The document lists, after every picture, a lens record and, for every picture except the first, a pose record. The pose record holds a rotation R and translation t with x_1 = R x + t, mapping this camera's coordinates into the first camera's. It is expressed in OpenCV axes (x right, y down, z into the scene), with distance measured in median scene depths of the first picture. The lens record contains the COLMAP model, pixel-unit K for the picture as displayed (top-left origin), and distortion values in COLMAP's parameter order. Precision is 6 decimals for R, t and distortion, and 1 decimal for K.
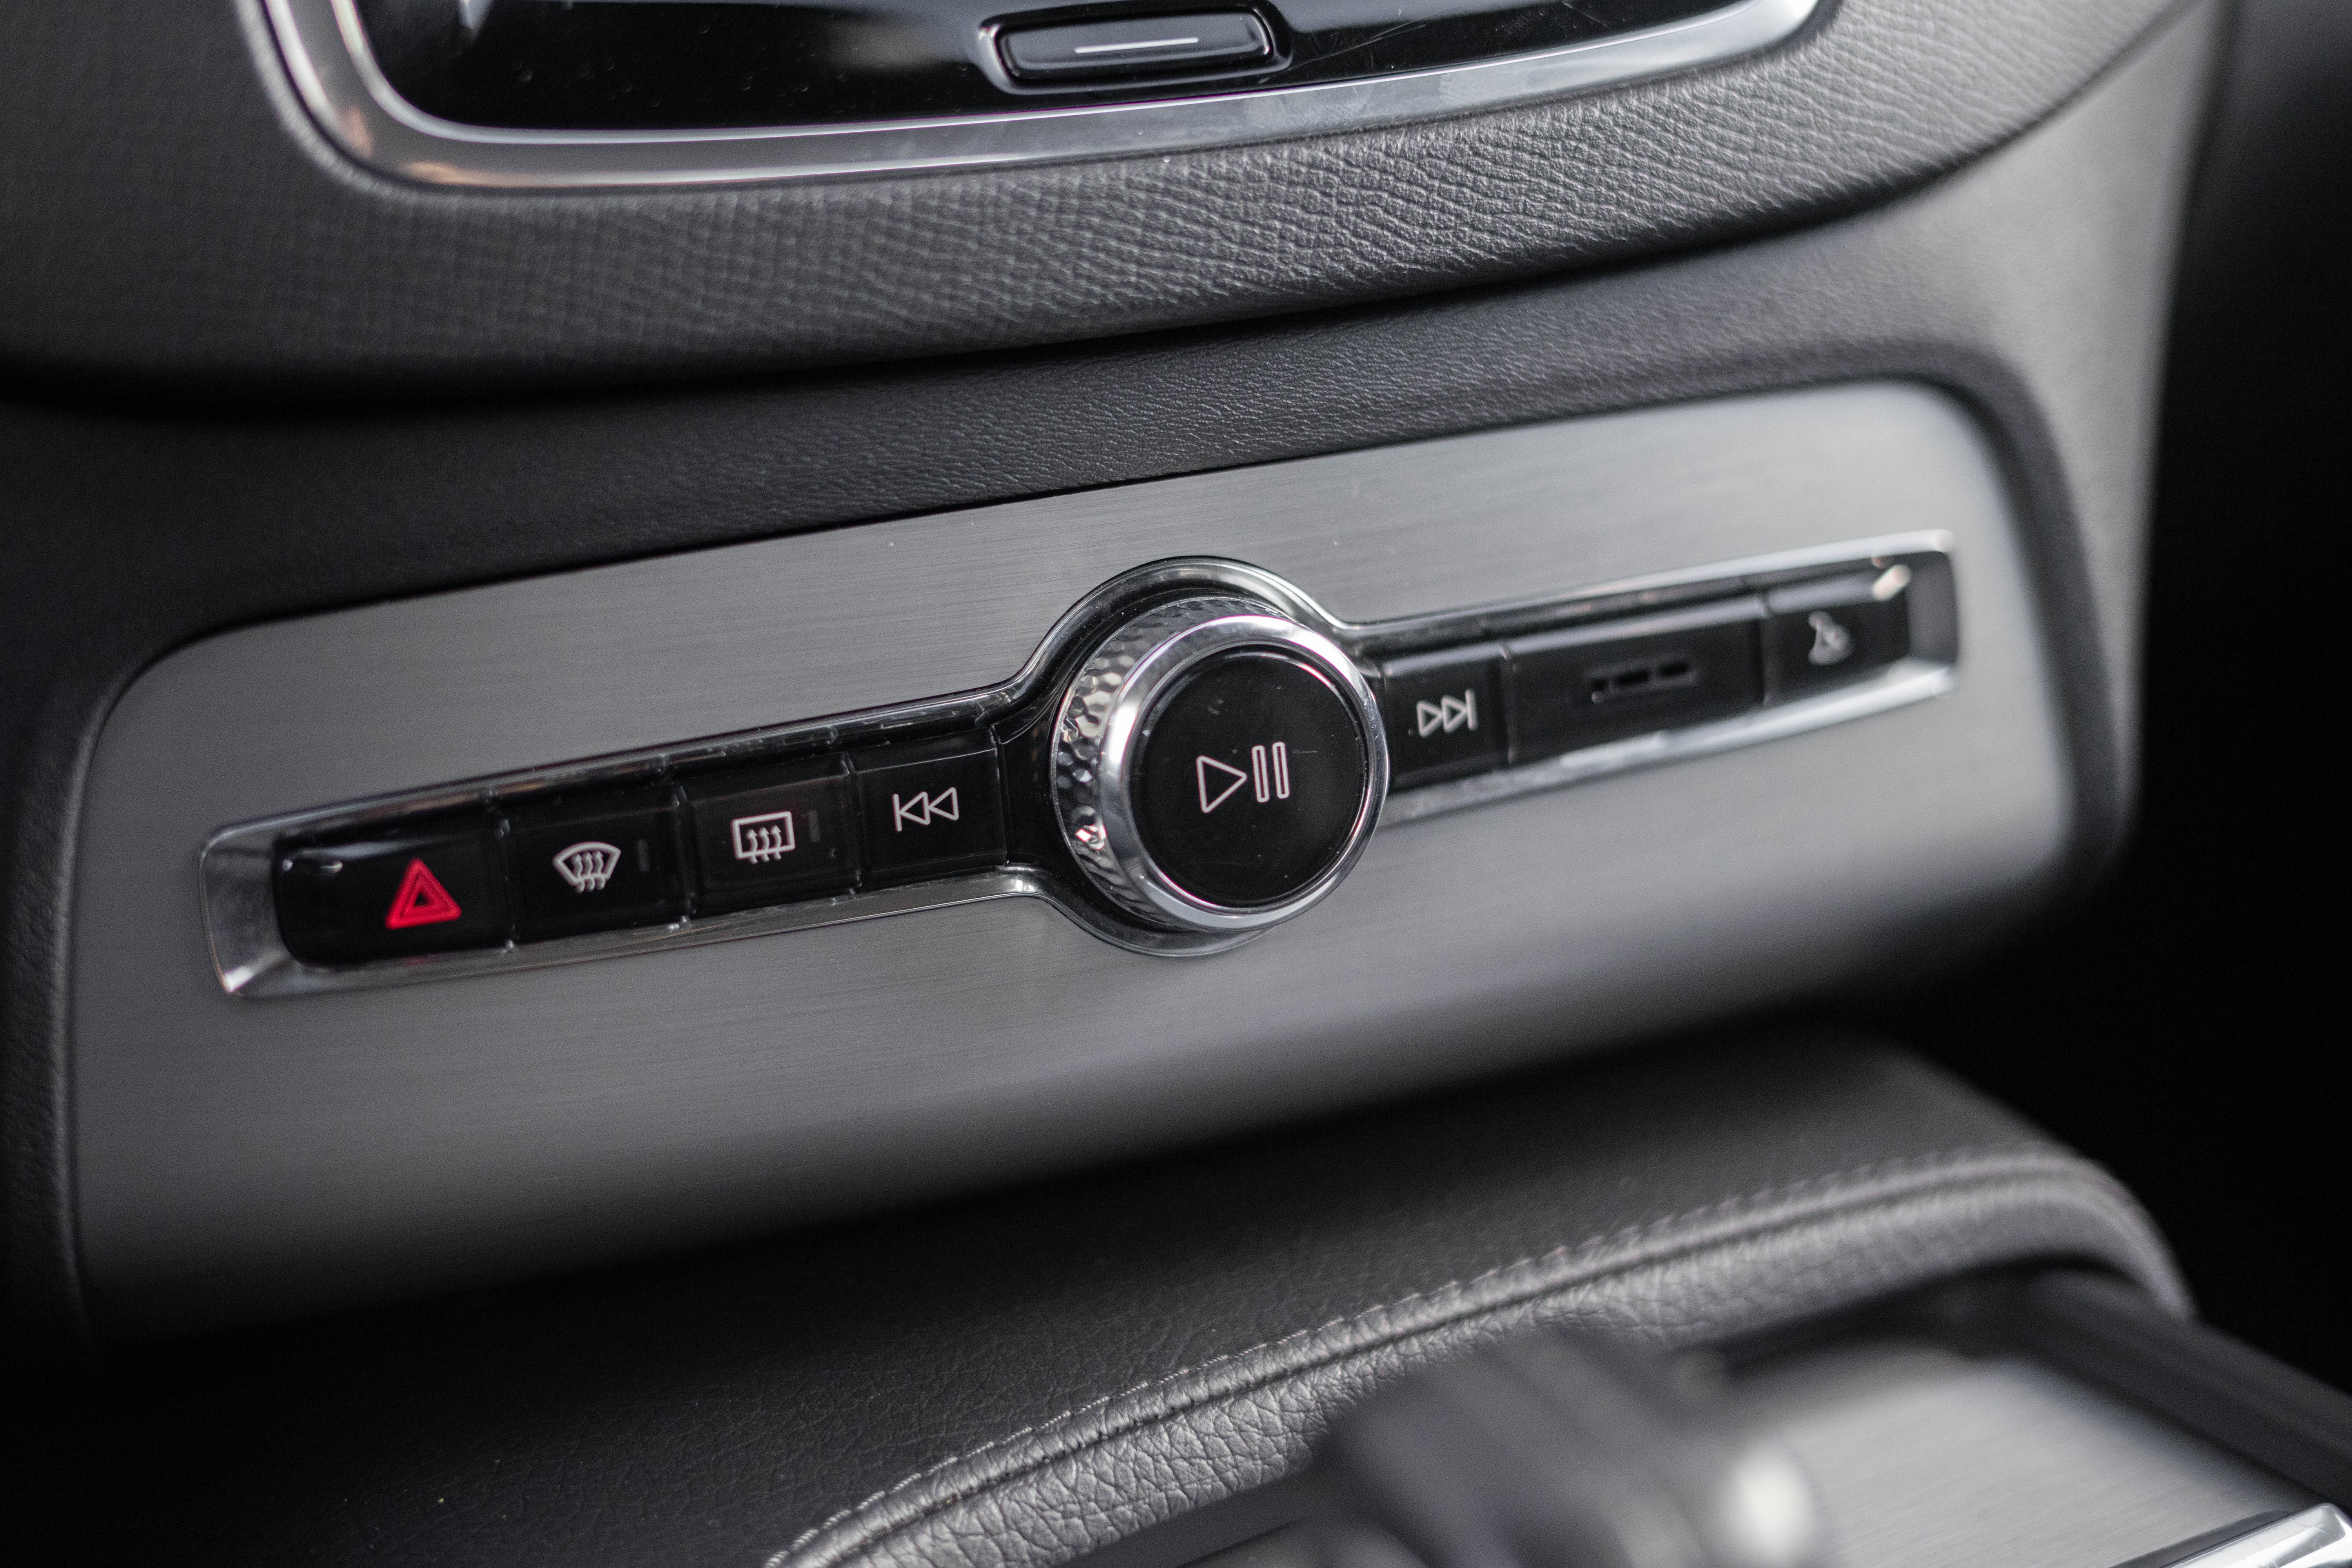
lens RADIAL K [[3682.3, 0, 1176.4], [0, 3682.3, 756.3], [0, 0, 1]] dist [-0.074609, 0.051059]
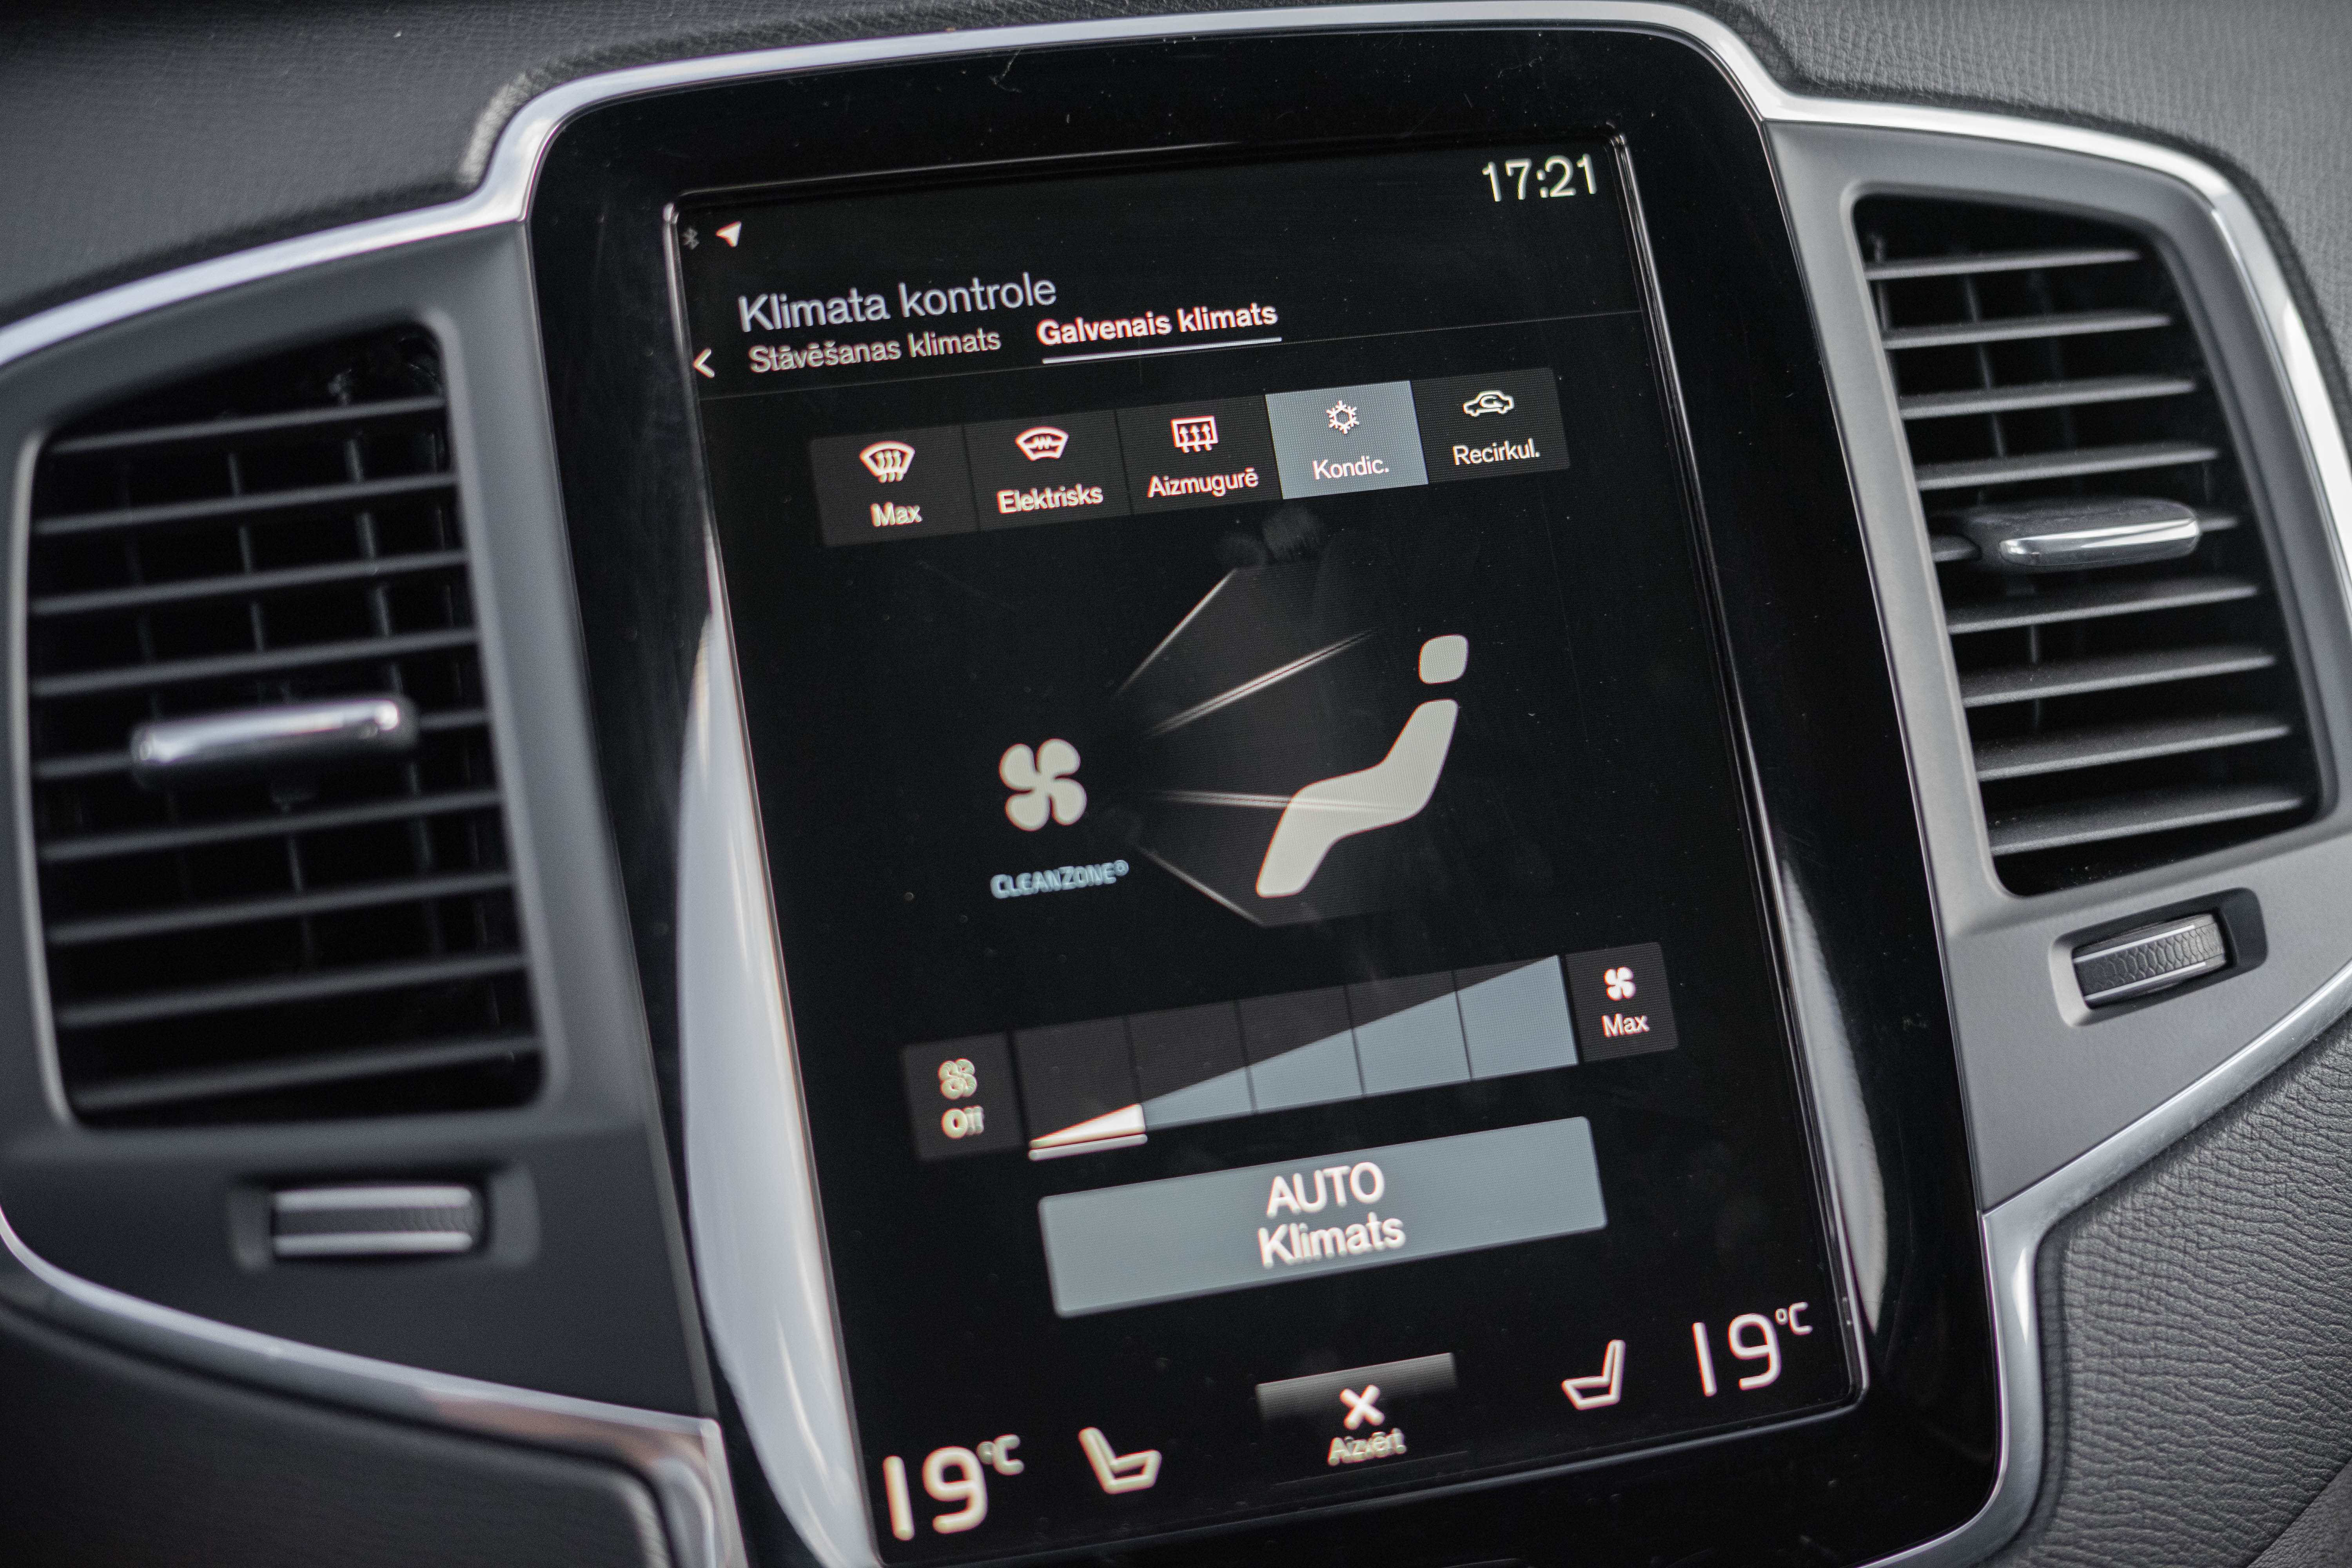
lens RADIAL K [[3682.3, 0, 1176.4], [0, 3682.3, 756.3], [0, 0, 1]] dist [-0.074609, 0.051059]
pose [[0.990815, 0.052029, -0.124816, 0.042173], [-0.049143, 0.998451, 0.026092, -0.477529], [0.125980, -0.019719, 0.991837, -0.165864]]
